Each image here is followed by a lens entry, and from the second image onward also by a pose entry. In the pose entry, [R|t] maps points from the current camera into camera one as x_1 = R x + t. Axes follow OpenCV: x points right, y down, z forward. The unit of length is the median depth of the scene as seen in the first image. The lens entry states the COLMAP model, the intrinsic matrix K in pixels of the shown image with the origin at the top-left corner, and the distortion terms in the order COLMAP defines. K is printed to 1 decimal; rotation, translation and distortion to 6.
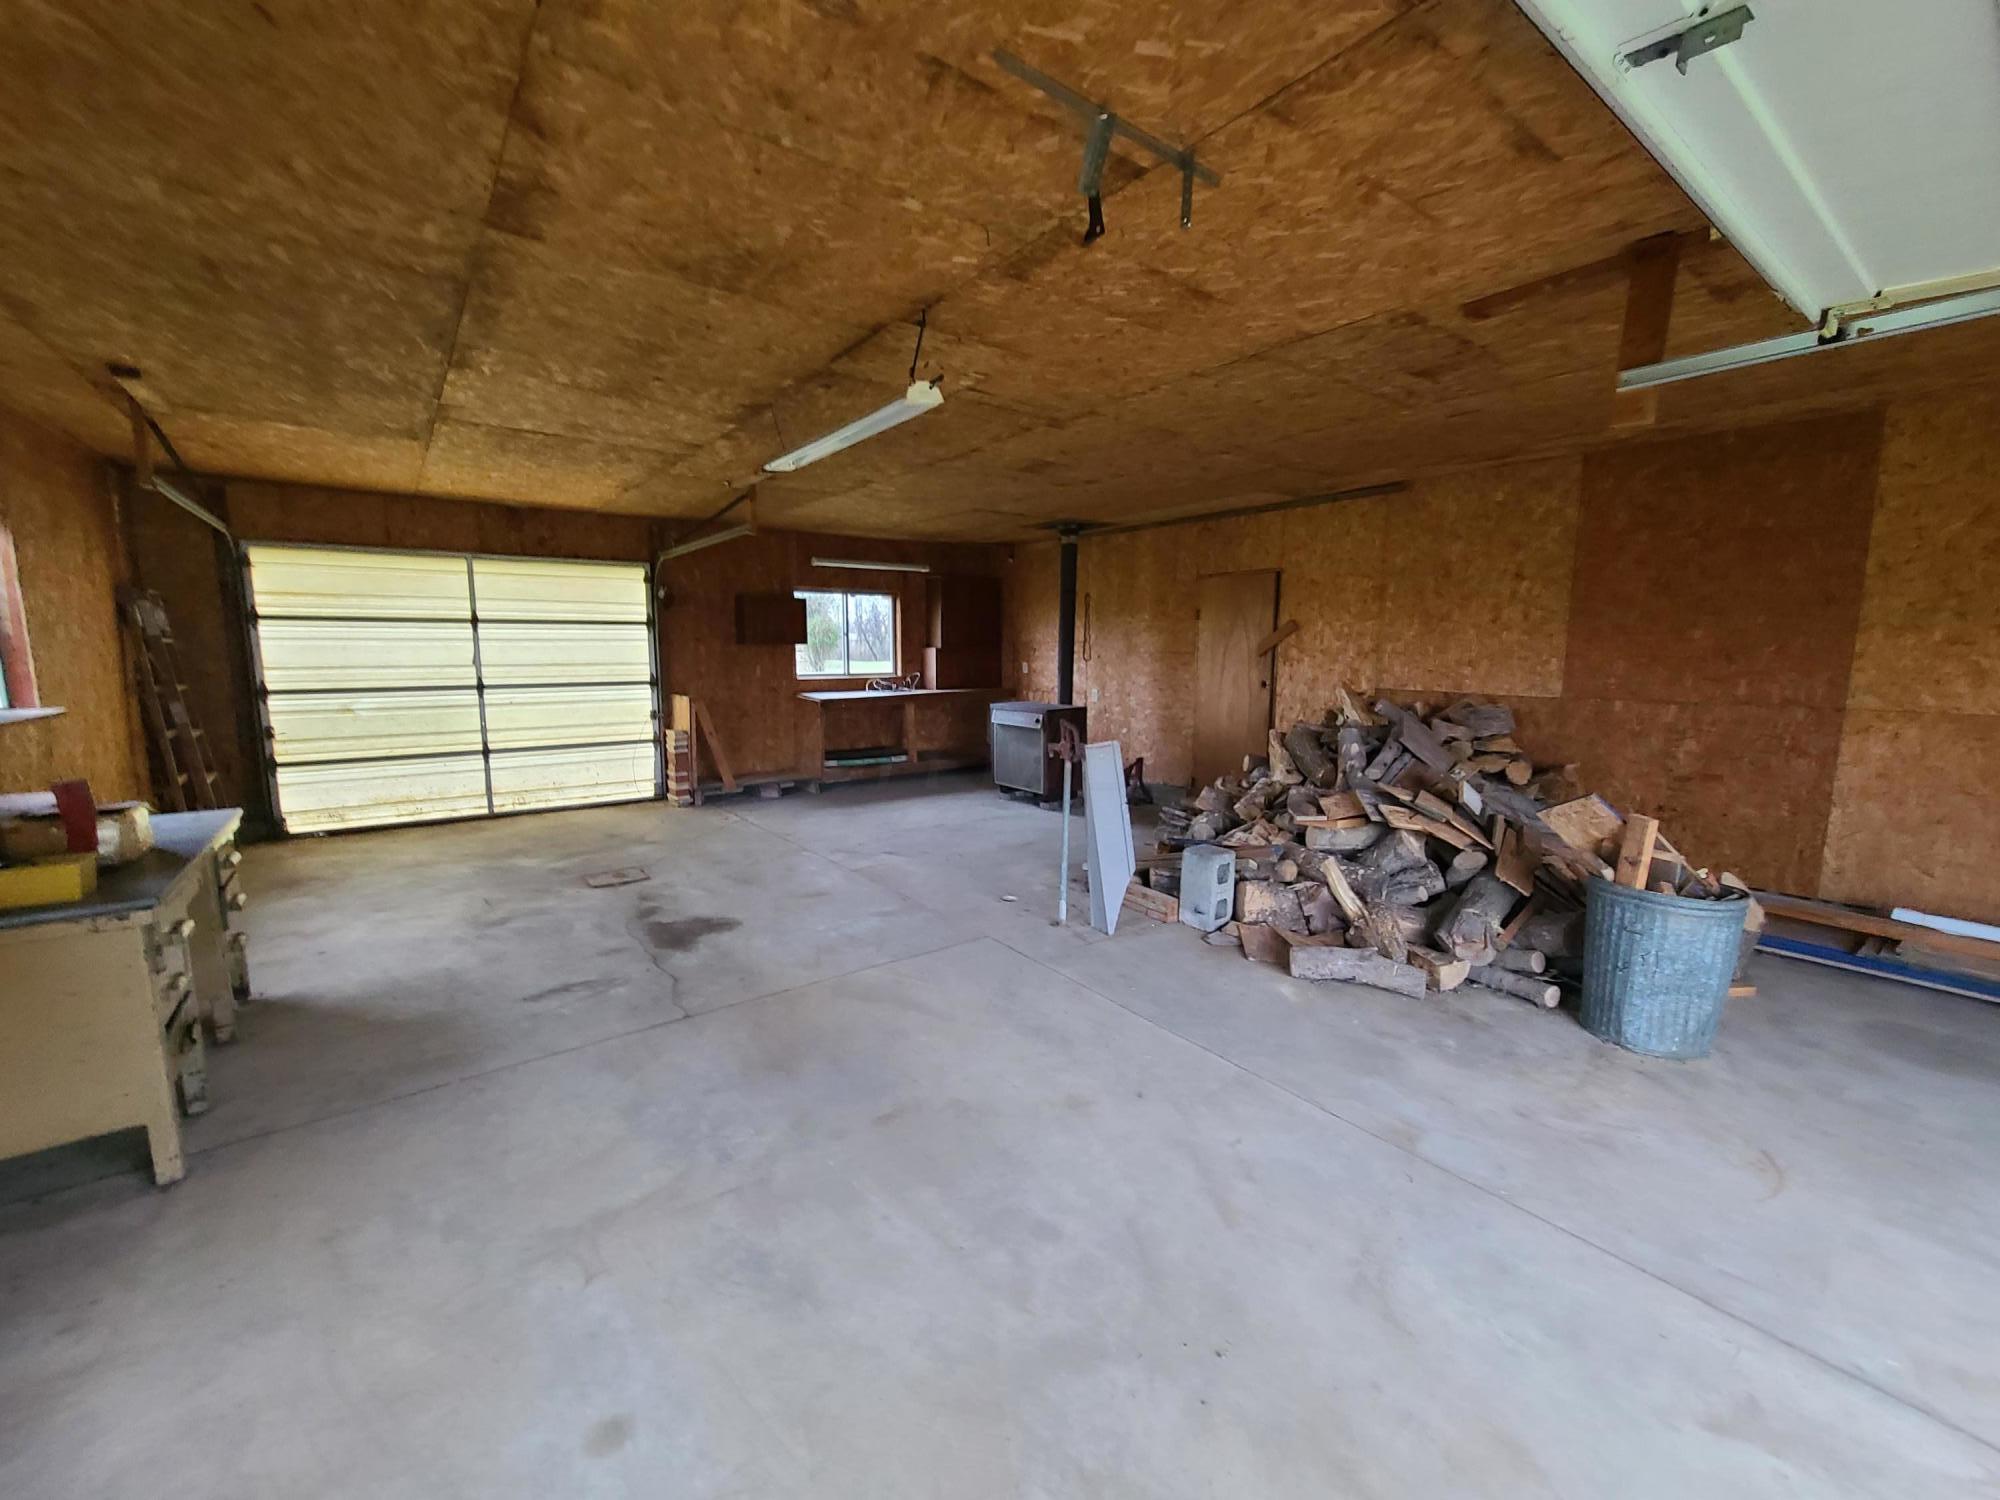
lens RADIAL K [[833.2, 0, 1011.9], [0, 833.2, 743.7], [0, 0, 1]] dist [0.003162, -0.002693]
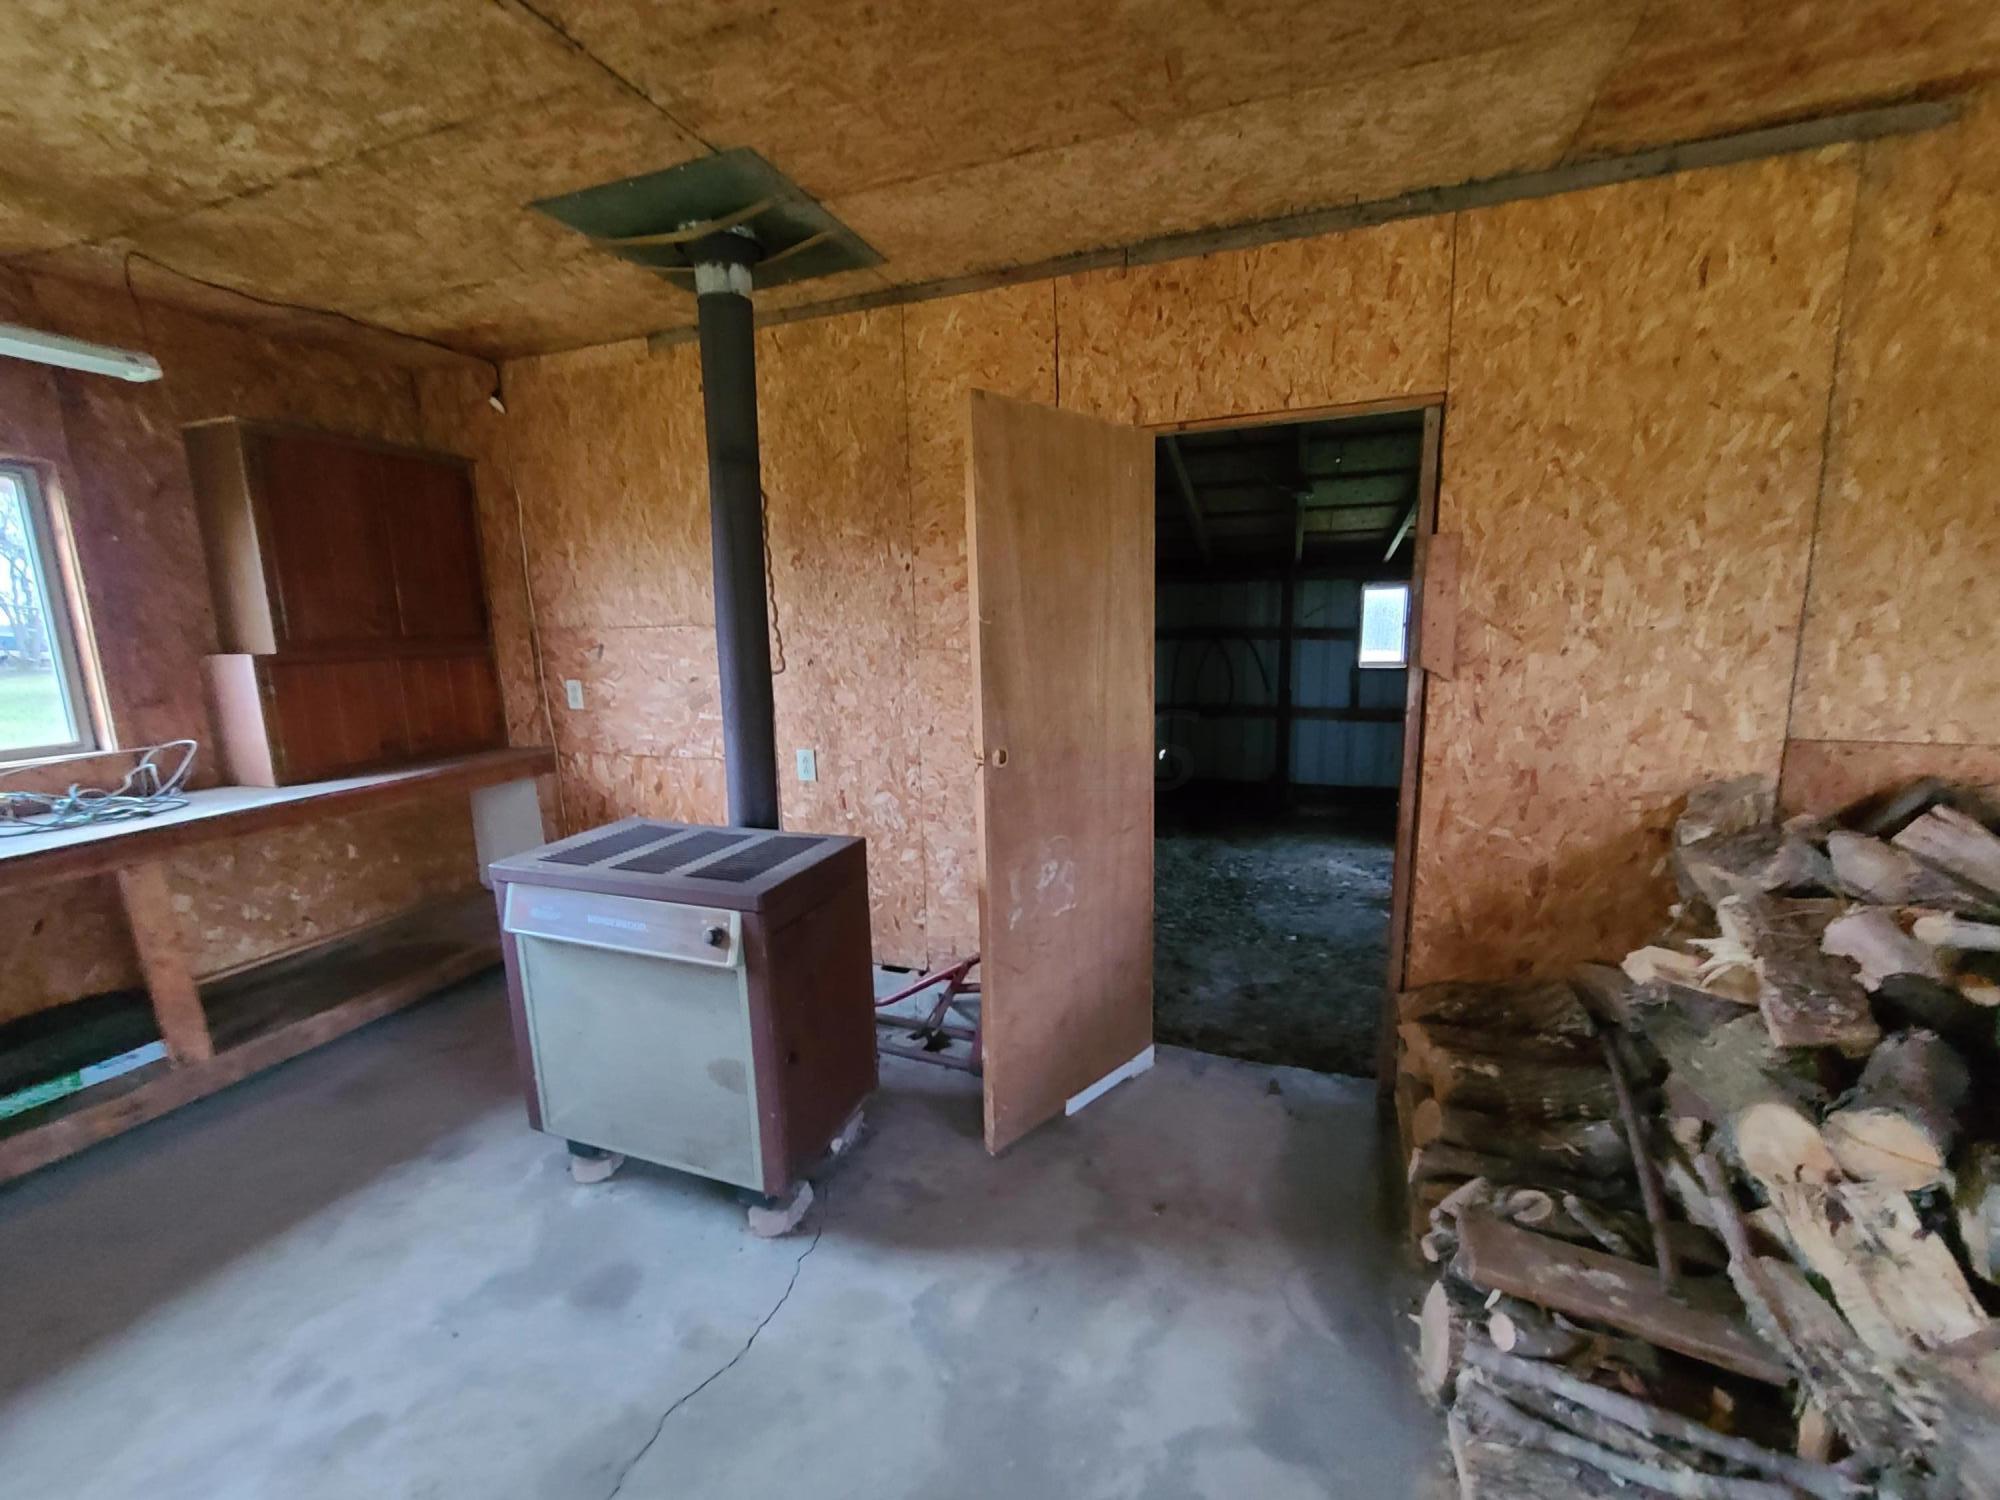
lens RADIAL K [[833.2, 0, 1011.9], [0, 833.2, 743.7], [0, 0, 1]] dist [0.003162, -0.002693]
pose [[0.845475, -0.107657, 0.523051, -0.019912], [0.087567, 0.994160, 0.063078, -0.090782], [-0.526787, -0.007529, 0.849964, 0.690083]]
